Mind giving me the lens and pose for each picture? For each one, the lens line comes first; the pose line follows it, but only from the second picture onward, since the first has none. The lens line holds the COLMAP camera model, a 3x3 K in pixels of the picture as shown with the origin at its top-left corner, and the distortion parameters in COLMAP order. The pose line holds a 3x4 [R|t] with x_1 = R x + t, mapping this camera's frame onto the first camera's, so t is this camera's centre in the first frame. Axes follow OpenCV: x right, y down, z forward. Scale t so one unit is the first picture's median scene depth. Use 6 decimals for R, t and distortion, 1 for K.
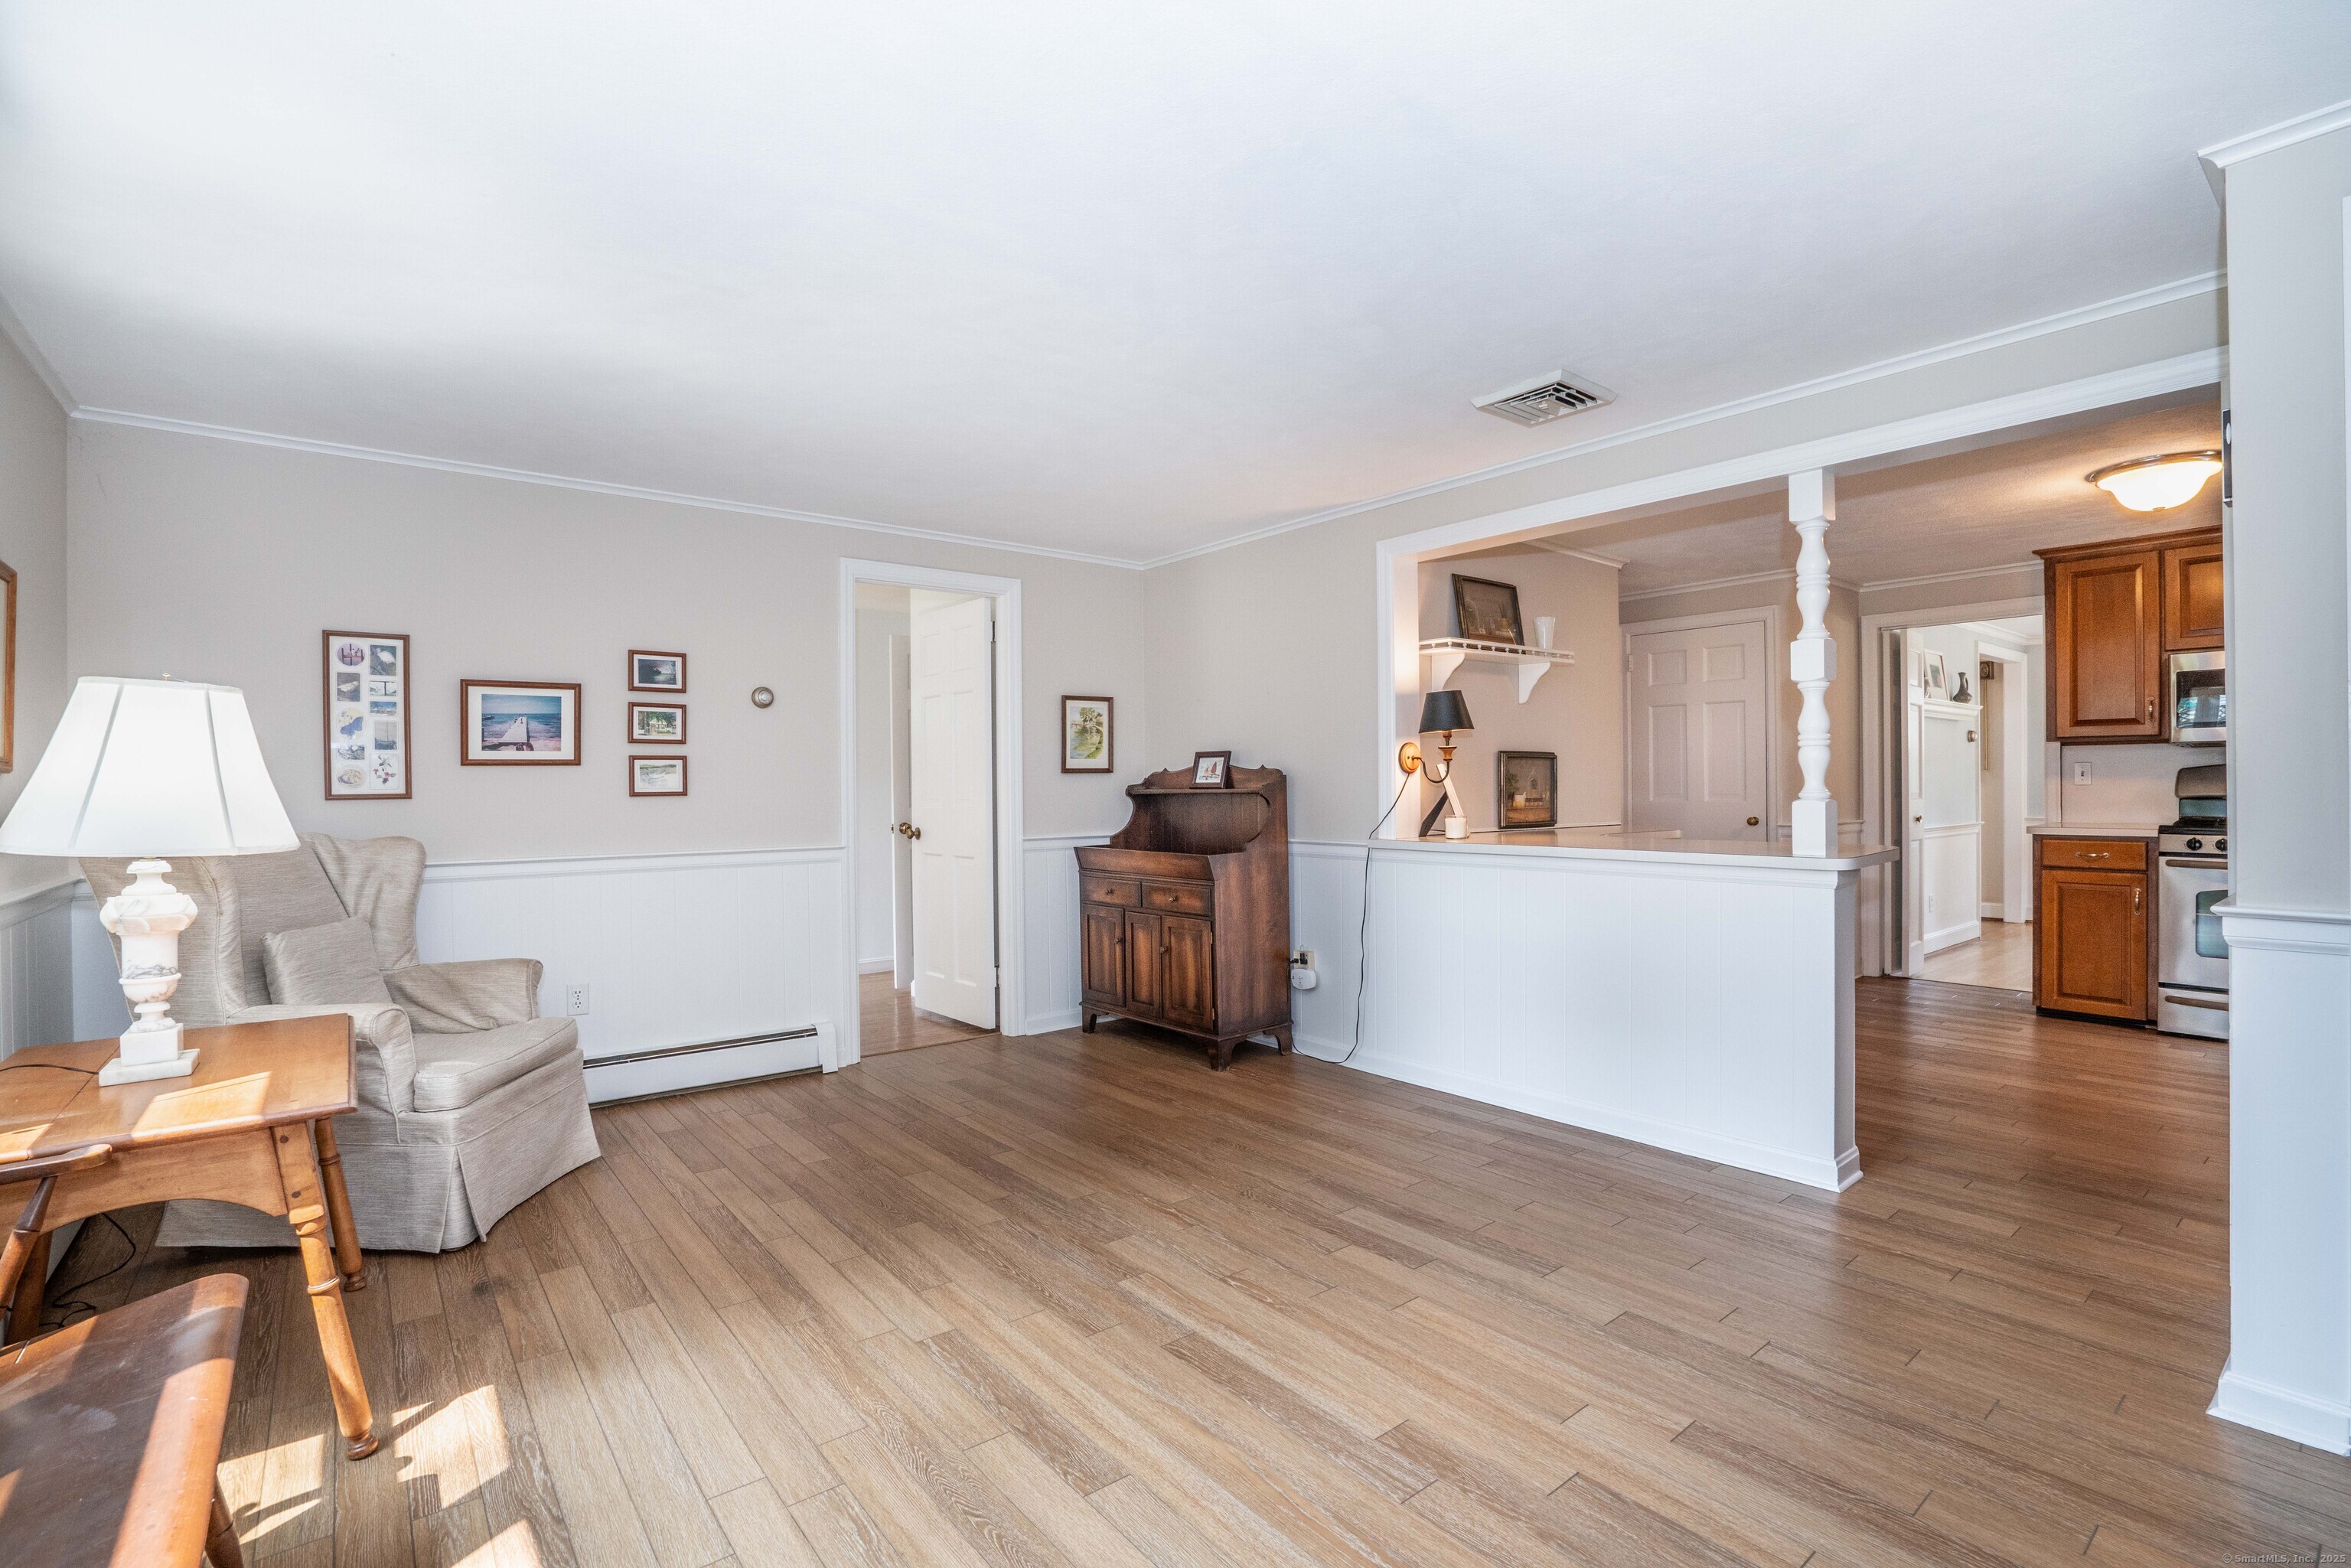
lens RADIAL K [[1064.1, 0, 1175.5], [0, 1064.1, 784.0], [0, 0, 1]] dist [-0.065176, 0.022998]
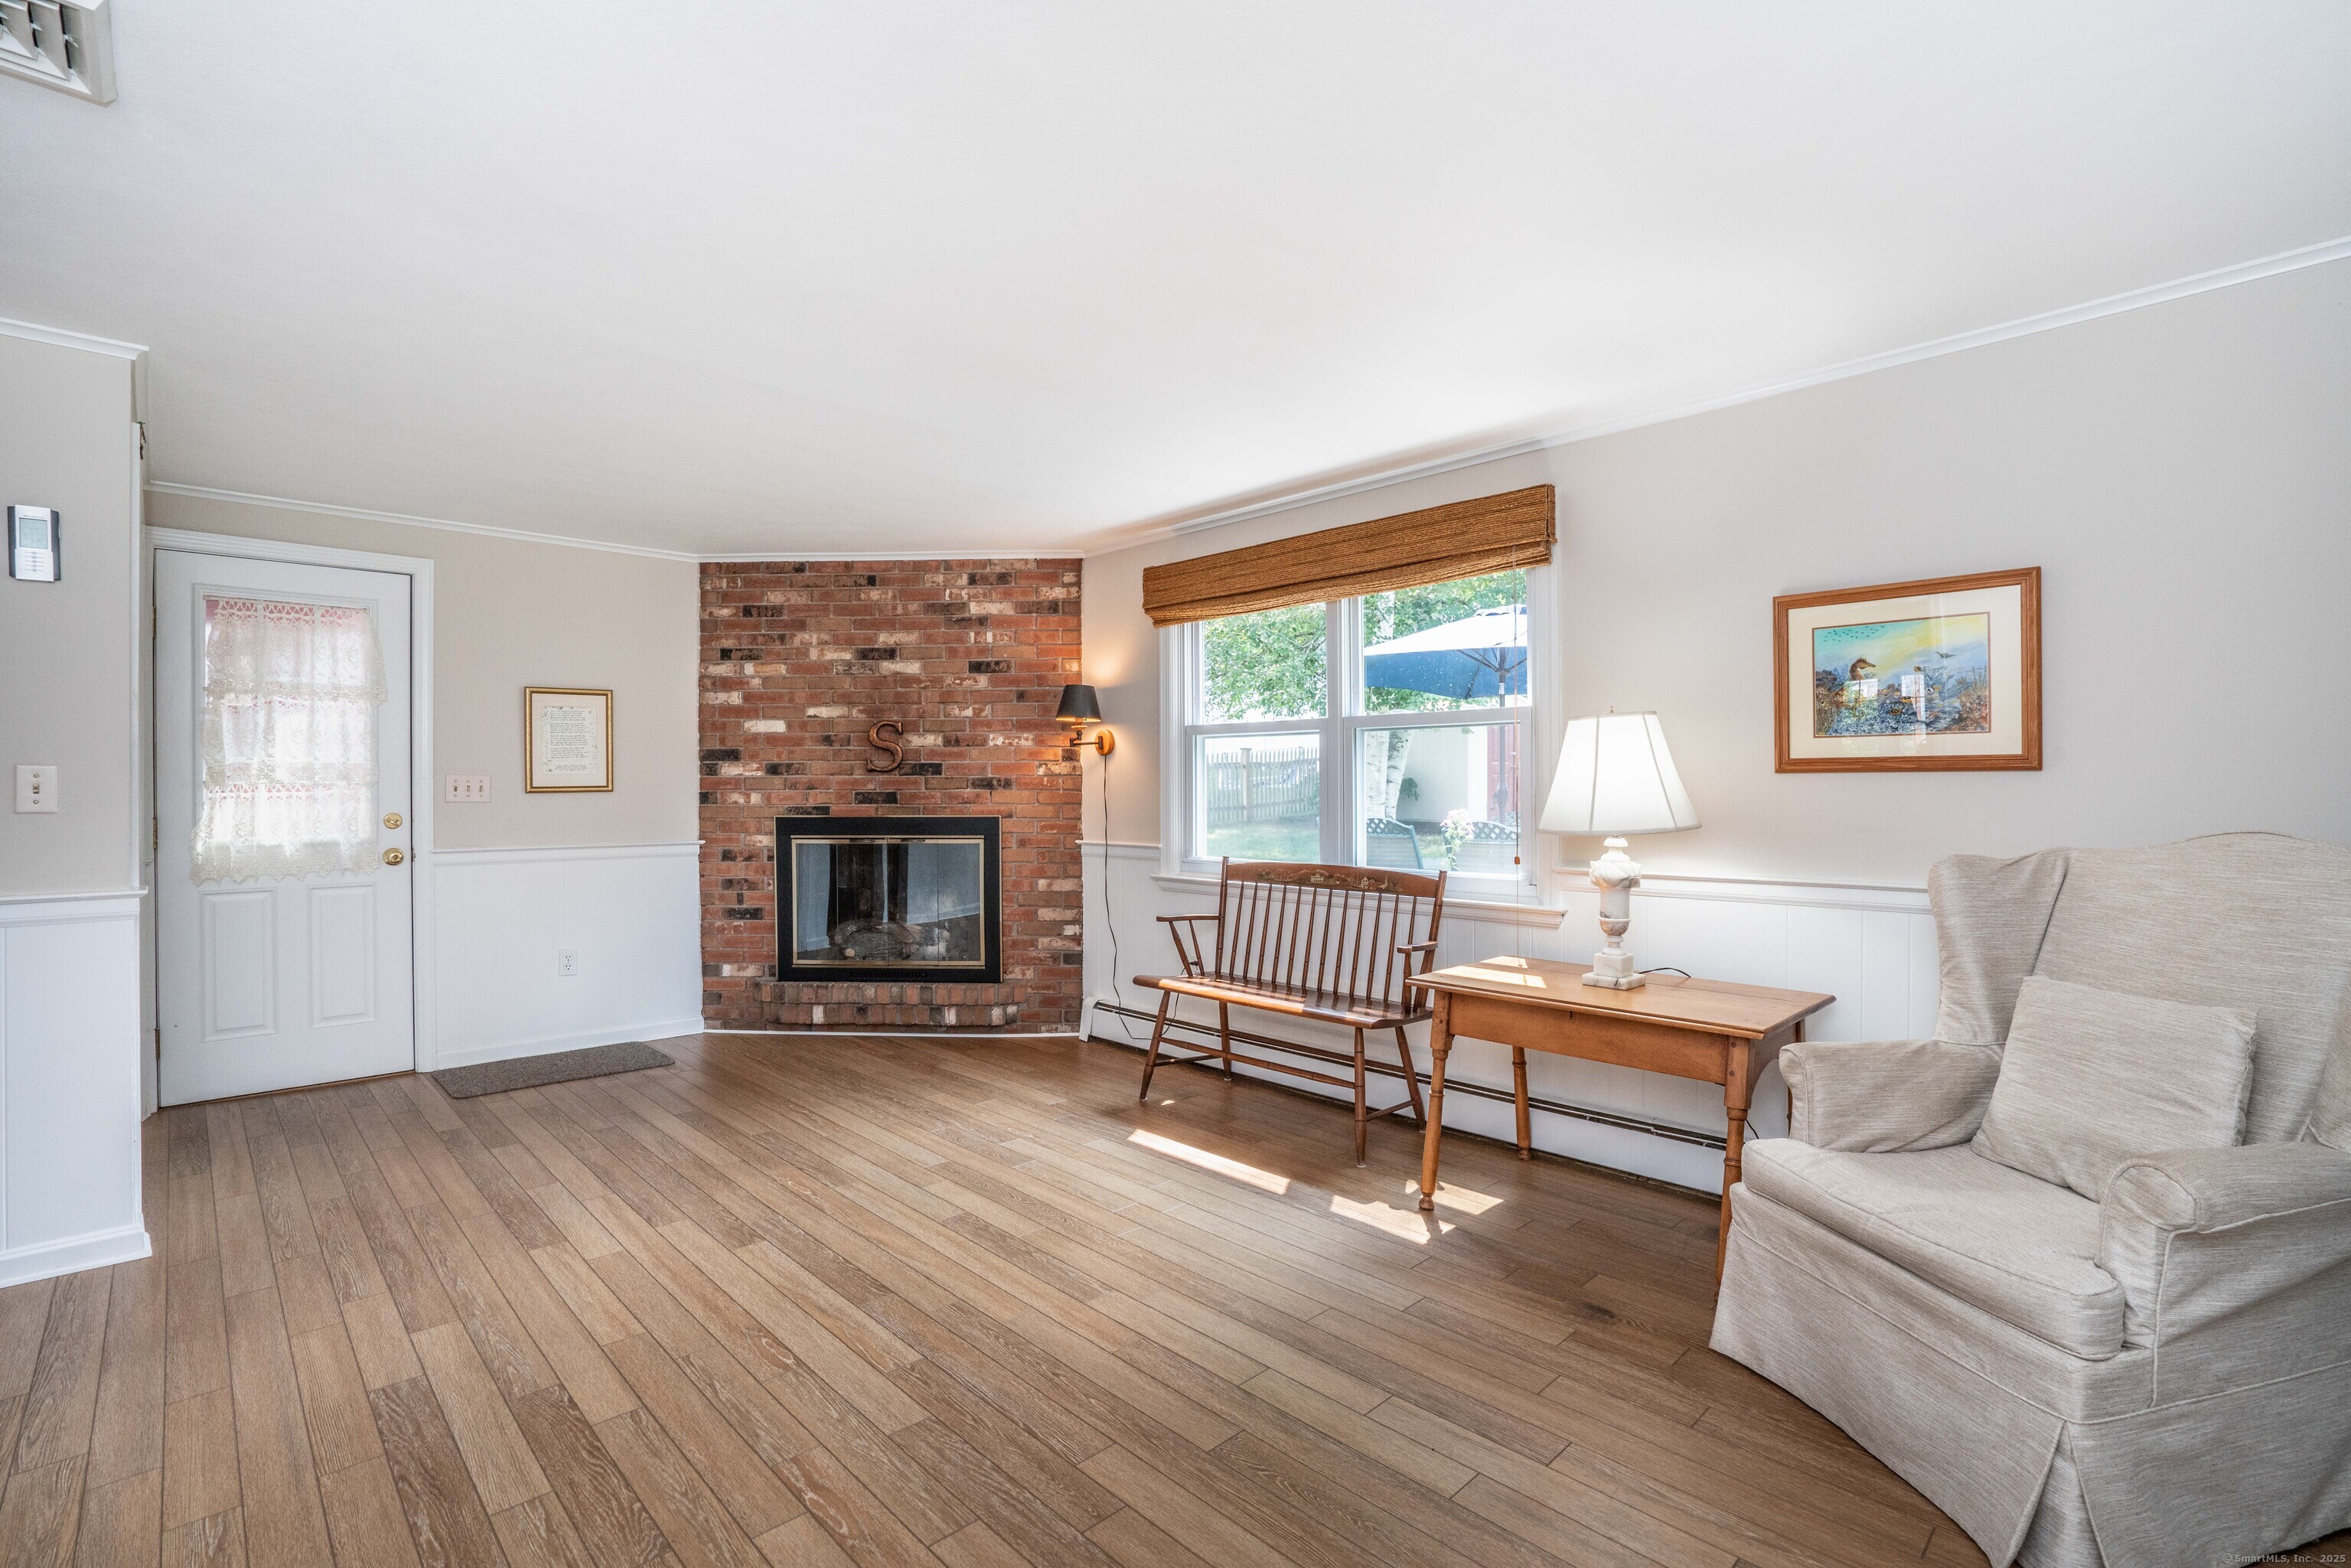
lens RADIAL K [[1072.9, 0, 1158.5], [0, 1072.9, 785.1], [0, 0, 1]] dist [-0.061127, 0.024933]
pose [[-0.996971, 0.010823, -0.077017, -0.195345], [0.010904, 0.999940, -0.000632, -0.004660], [0.077006, -0.001470, -0.997030, 1.954345]]
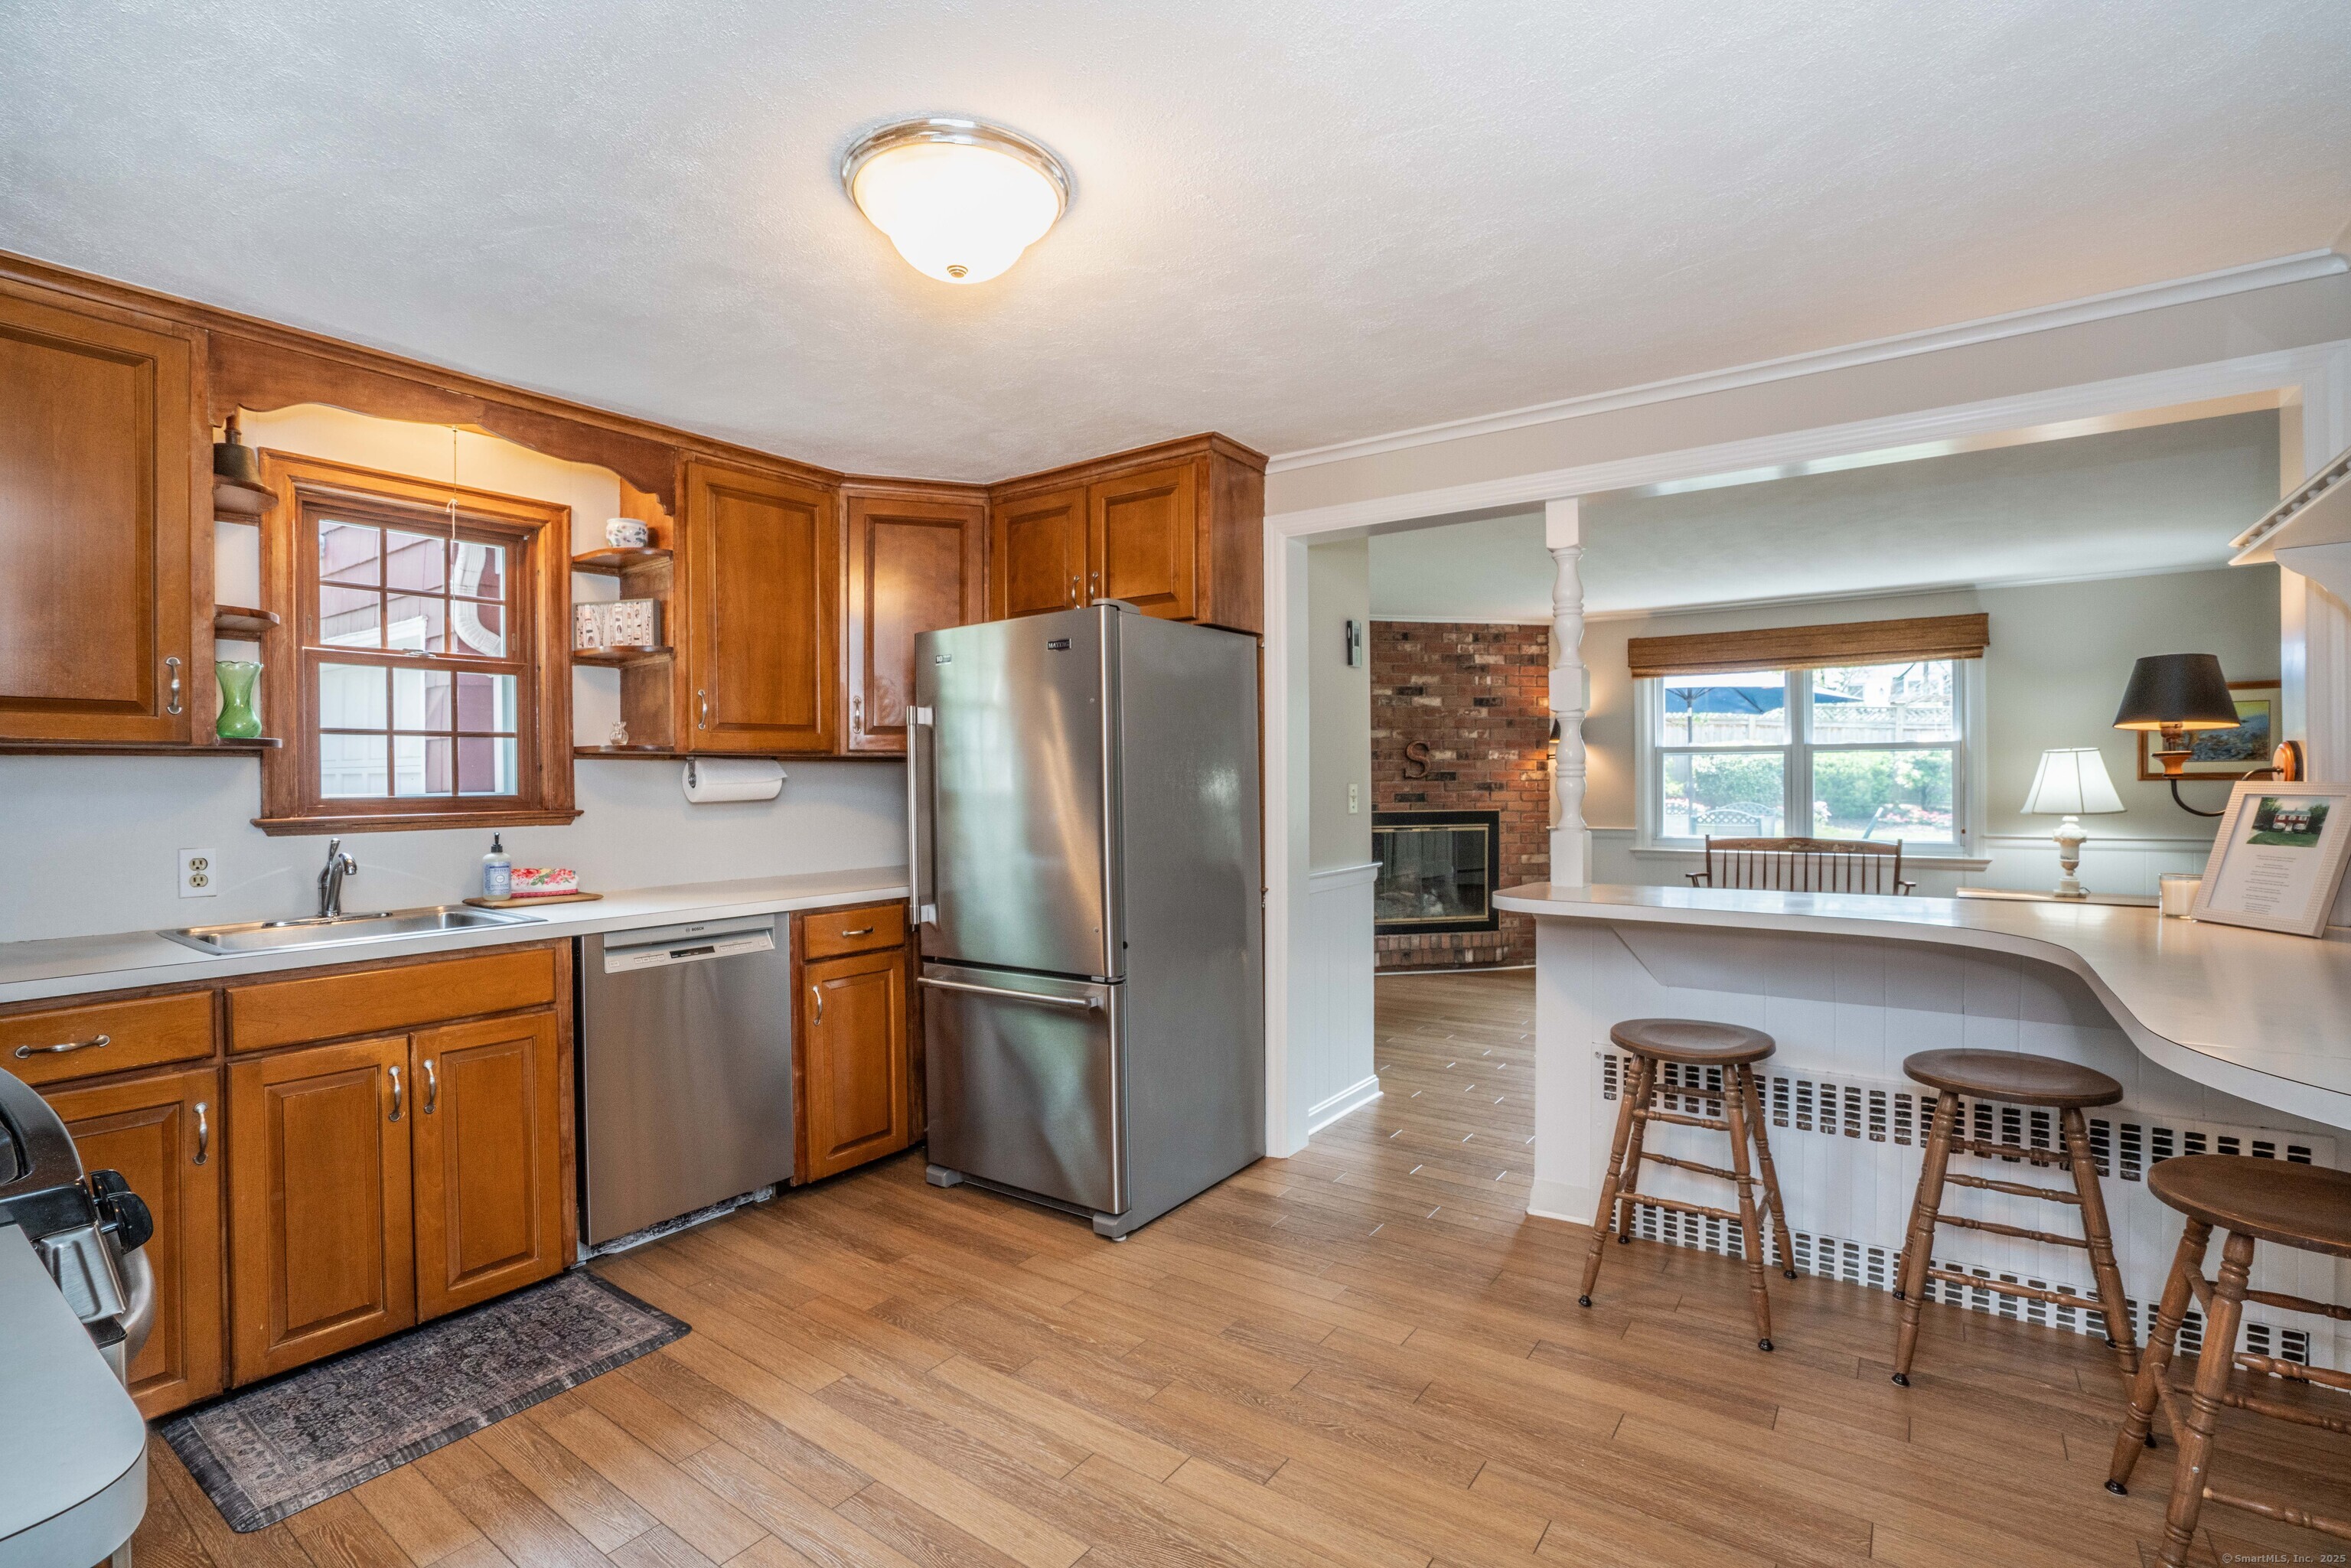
lens RADIAL K [[1072.9, 0, 1158.5], [0, 1072.9, 785.1], [0, 0, 1]] dist [-0.061127, 0.024933]
pose [[-0.964341, 0.018018, -0.264050, 1.617378], [0.016434, 0.999831, 0.008208, -0.055631], [0.264153, 0.003576, -0.964474, 2.387217]]
